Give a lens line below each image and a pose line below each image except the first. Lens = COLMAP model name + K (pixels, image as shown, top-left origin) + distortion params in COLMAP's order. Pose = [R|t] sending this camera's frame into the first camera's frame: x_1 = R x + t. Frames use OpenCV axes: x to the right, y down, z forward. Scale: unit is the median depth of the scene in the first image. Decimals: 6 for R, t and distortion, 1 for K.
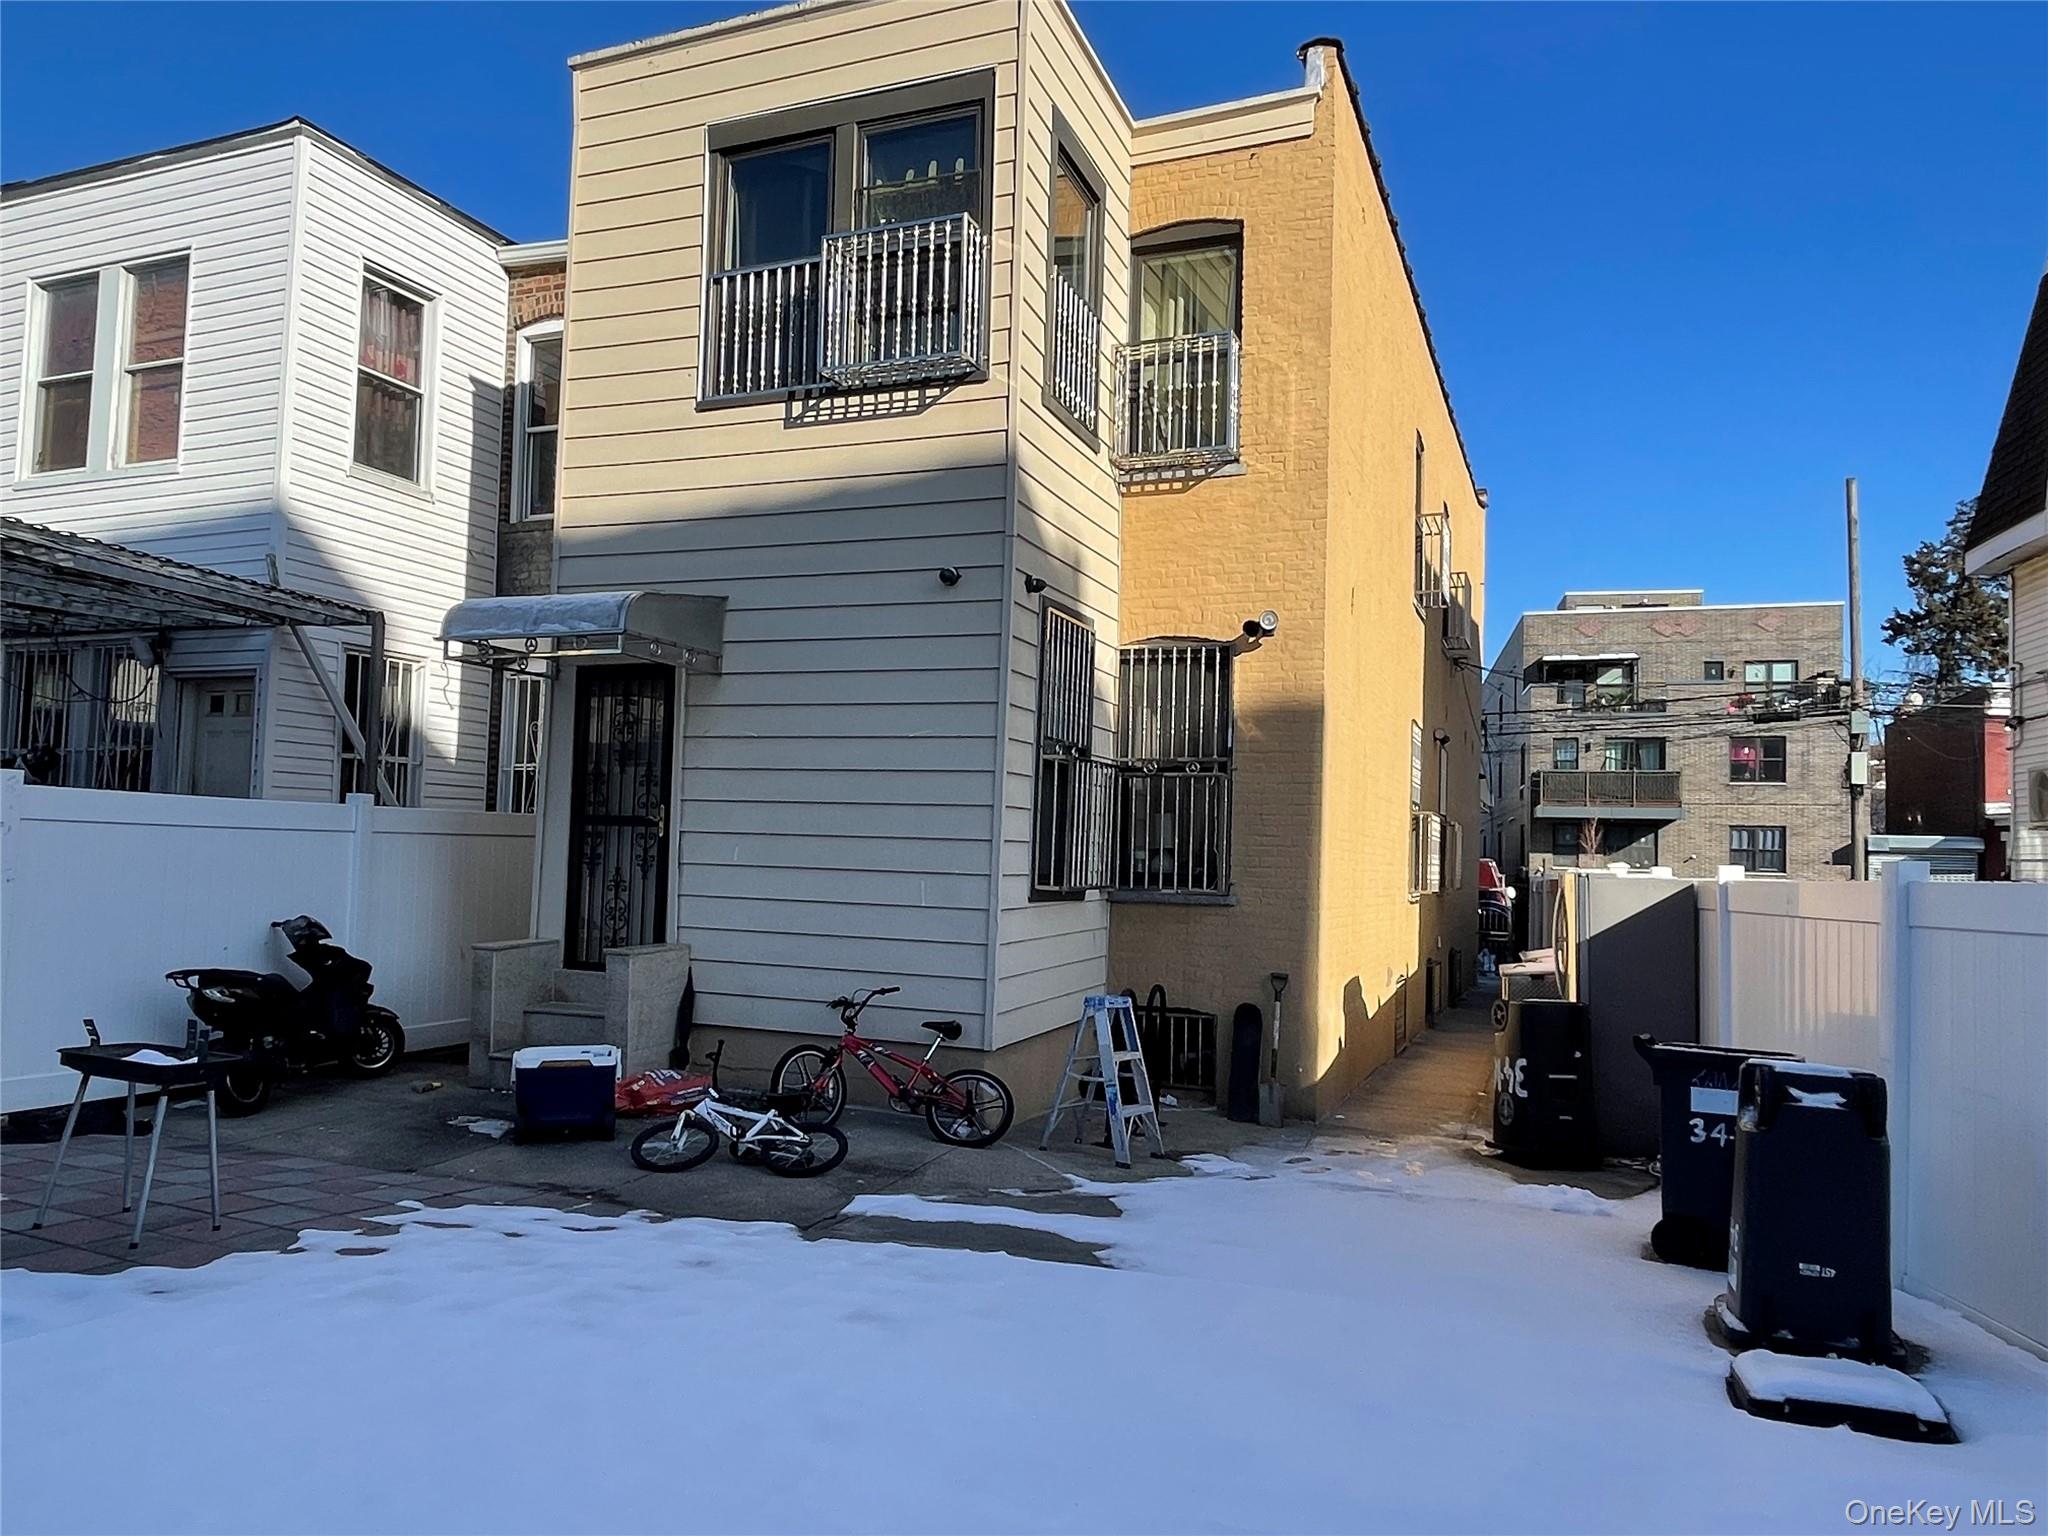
lens RADIAL K [[1402.2, 0, 1012.4], [0, 1402.2, 782.0], [0, 0, 1]] dist [-0.005117, -0.005223]
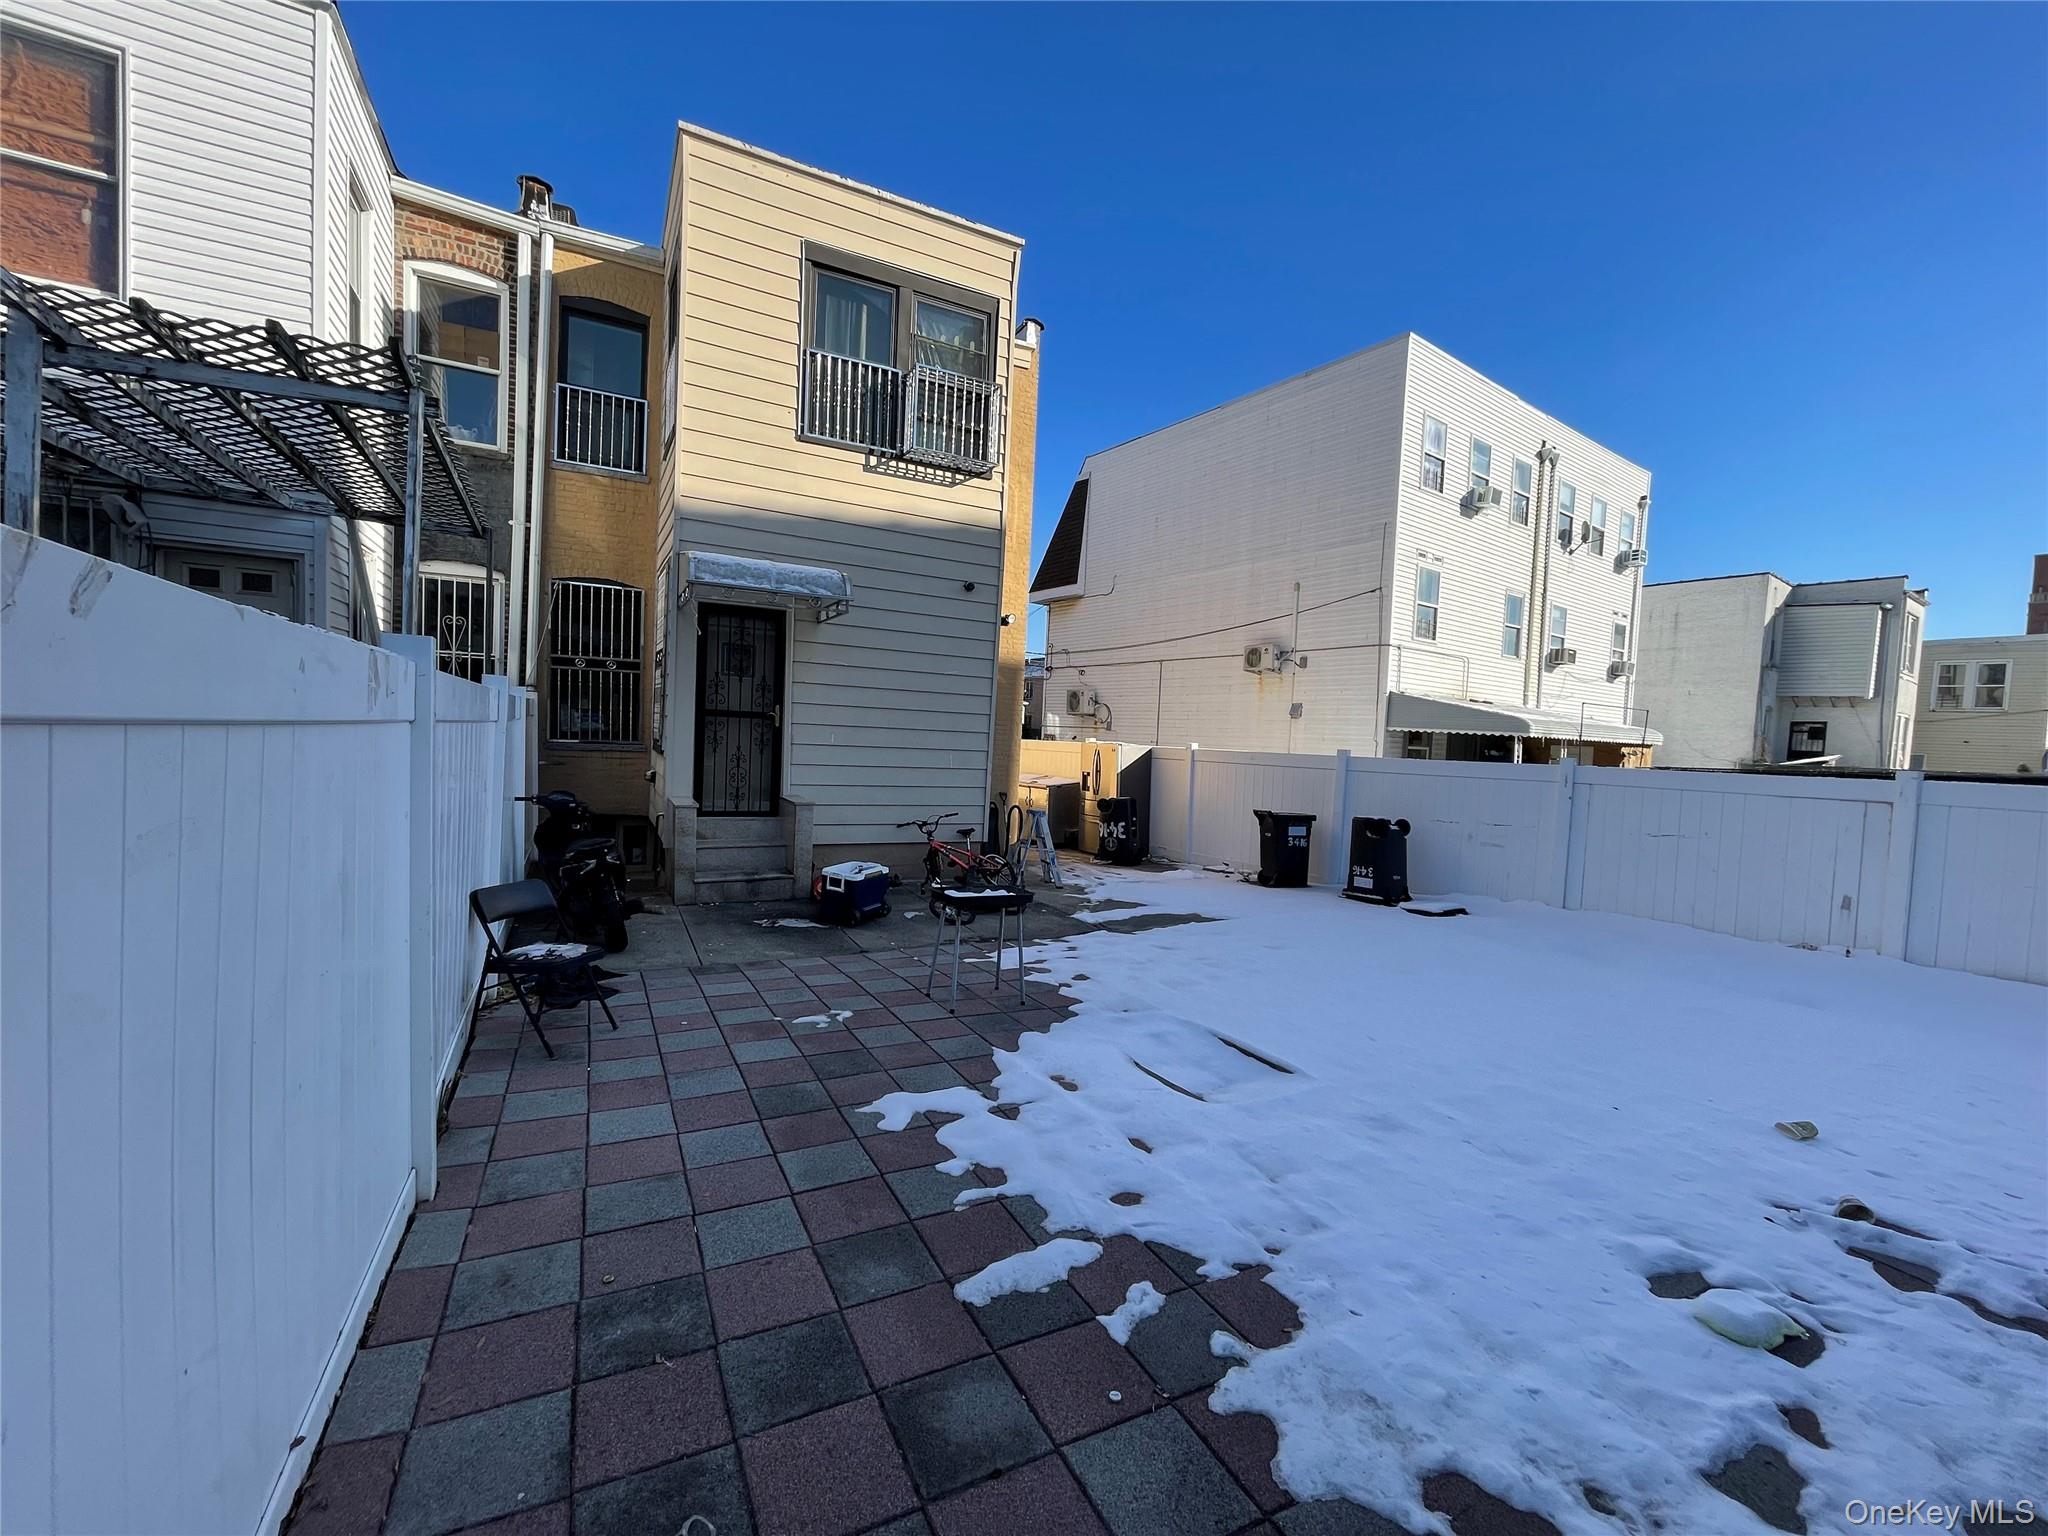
lens RADIAL K [[817.8, 0, 1015.7], [0, 817.8, 760.3], [0, 0, 1]] dist [-0.003048, -0.000071]
pose [[0.653271, -0.026604, 0.756656, -0.764555], [-0.064464, 0.993799, 0.090599, -0.021385], [-0.754375, -0.107963, 0.647505, 0.235146]]
